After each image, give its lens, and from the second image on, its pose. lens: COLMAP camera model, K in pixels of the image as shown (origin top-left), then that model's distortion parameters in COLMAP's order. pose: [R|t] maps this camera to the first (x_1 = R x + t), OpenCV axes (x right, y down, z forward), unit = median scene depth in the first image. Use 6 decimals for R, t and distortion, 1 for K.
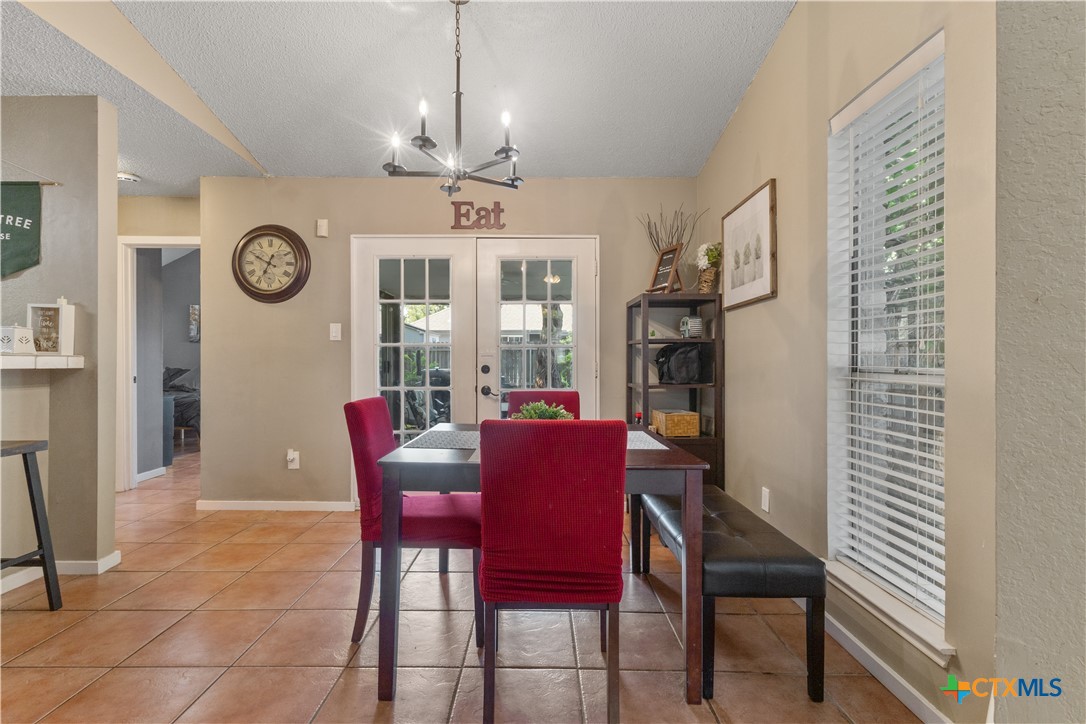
lens RADIAL K [[501.4, 0, 538.8], [0, 501.4, 357.7], [0, 0, 1]] dist [0.000901, 0.003706]
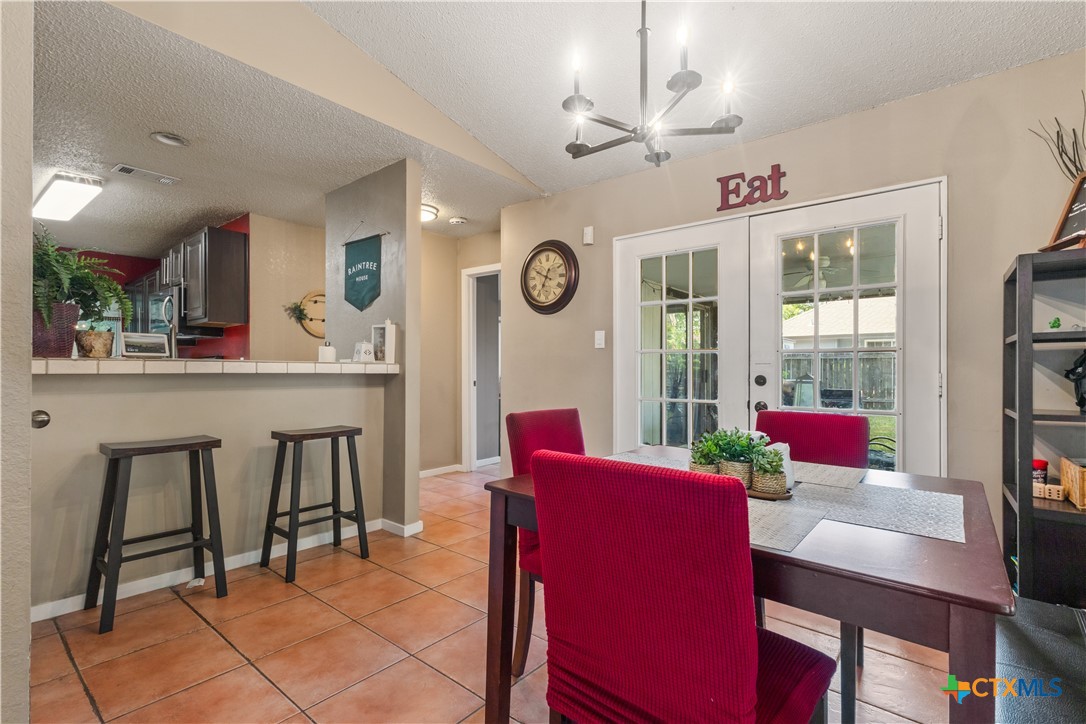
lens RADIAL K [[501.4, 0, 539.8], [0, 501.4, 365.6], [0, 0, 1]] dist [0.000901, 0.003706]
pose [[0.771642, 0.000462, -0.636057, 0.128979], [-0.001564, 0.999998, -0.001170, 0.001224], [0.636055, 0.001897, 0.771641, 0.169714]]
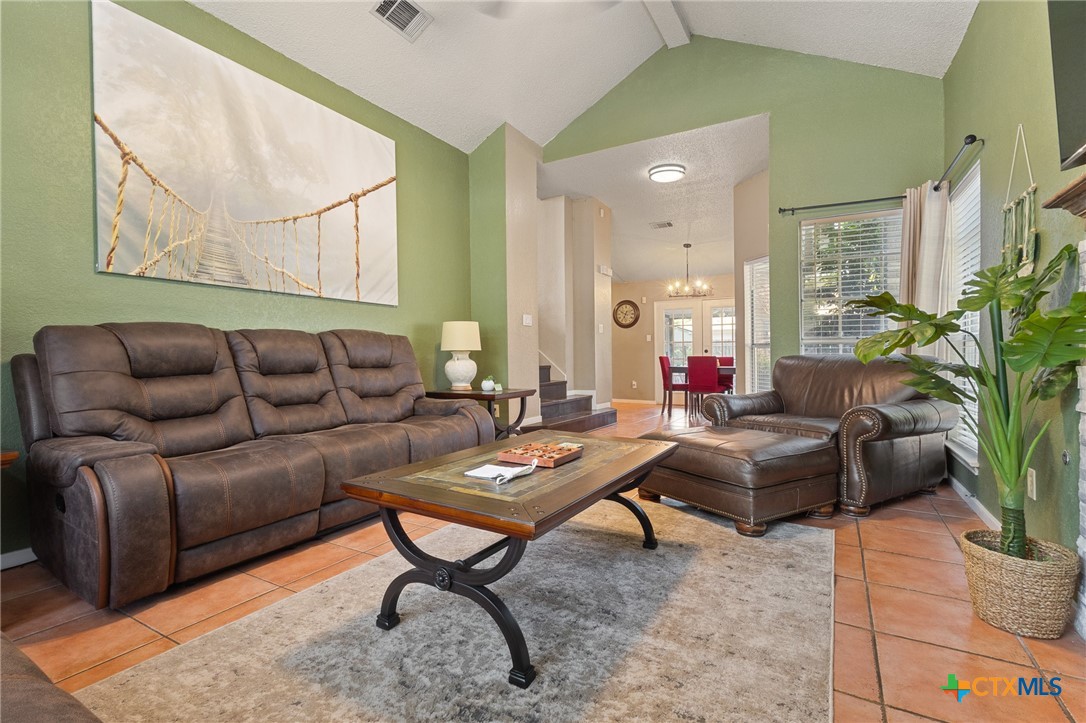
lens RADIAL K [[501.4, 0, 541.0], [0, 501.4, 358.6], [0, 0, 1]] dist [0.000901, 0.003706]
pose [[0.873203, -0.002112, -0.487351, 0.413200], [0.010093, 0.999855, 0.013751, 0.016792], [0.487251, -0.016926, 0.873098, -1.677062]]
